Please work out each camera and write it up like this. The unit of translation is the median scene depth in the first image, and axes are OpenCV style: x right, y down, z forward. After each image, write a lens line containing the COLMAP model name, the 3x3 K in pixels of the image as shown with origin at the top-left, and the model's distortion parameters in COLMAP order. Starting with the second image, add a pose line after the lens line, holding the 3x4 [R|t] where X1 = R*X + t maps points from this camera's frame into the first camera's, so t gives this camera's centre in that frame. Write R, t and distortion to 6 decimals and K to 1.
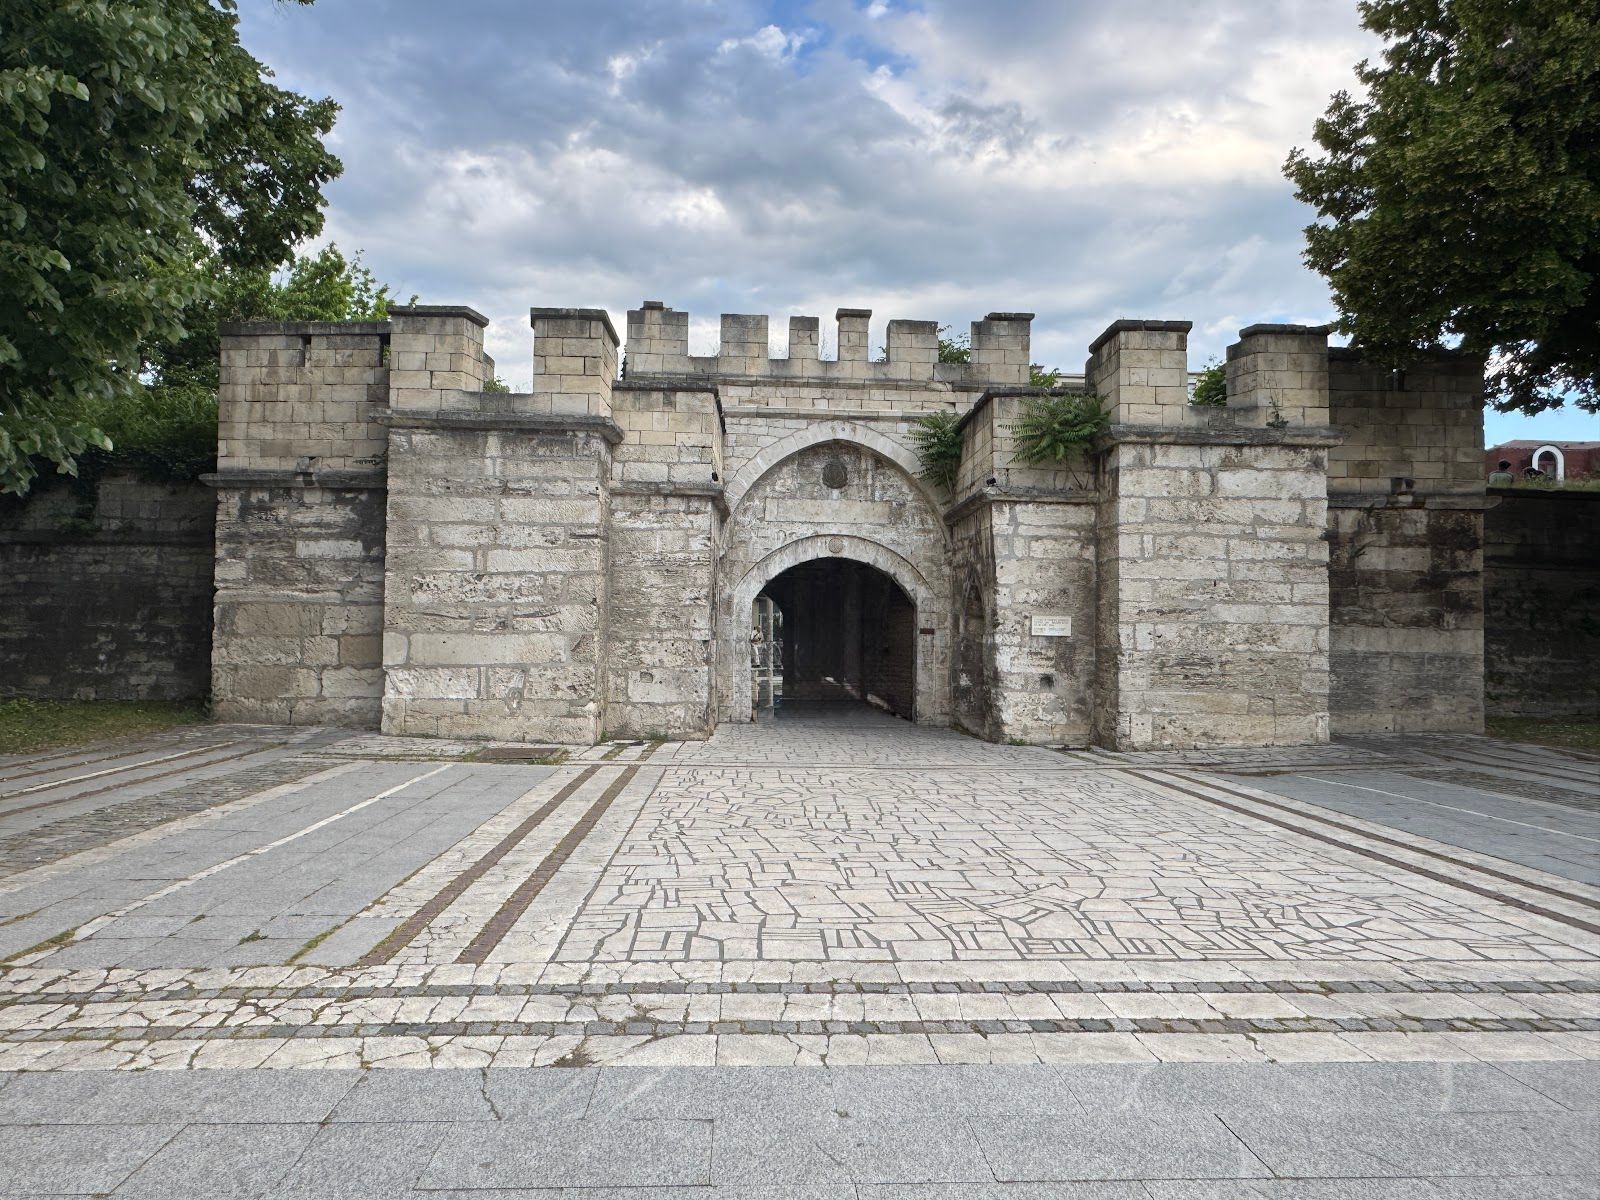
lens RADIAL K [[999.6, 0, 799.9], [0, 999.6, 623.7], [0, 0, 1]] dist [-0.029777, -0.000393]
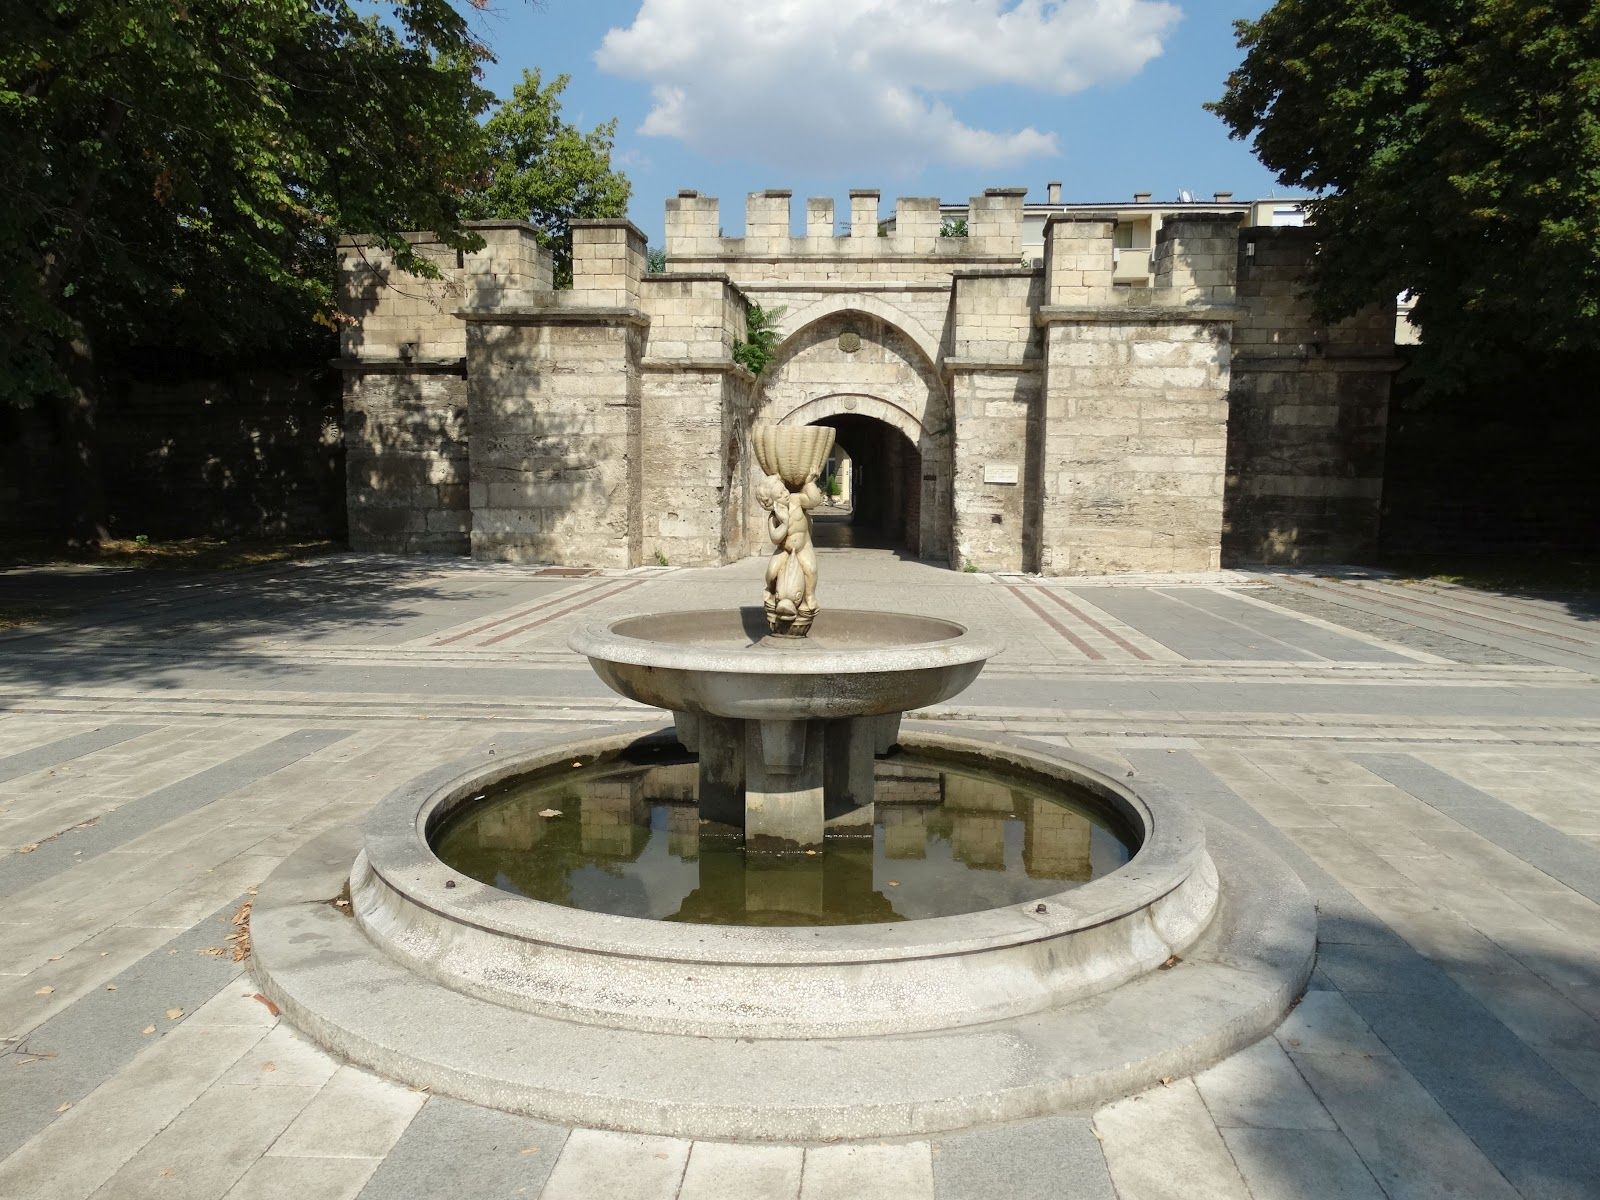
lens RADIAL K [[999.6, 0, 799.9], [0, 999.6, 623.7], [0, 0, 1]] dist [-0.029777, -0.000393]
pose [[0.994521, 0.011342, -0.103921, 0.149001], [0.004919, 0.987918, 0.154900, -0.007731], [0.104422, -0.154563, 0.982449, -0.264443]]
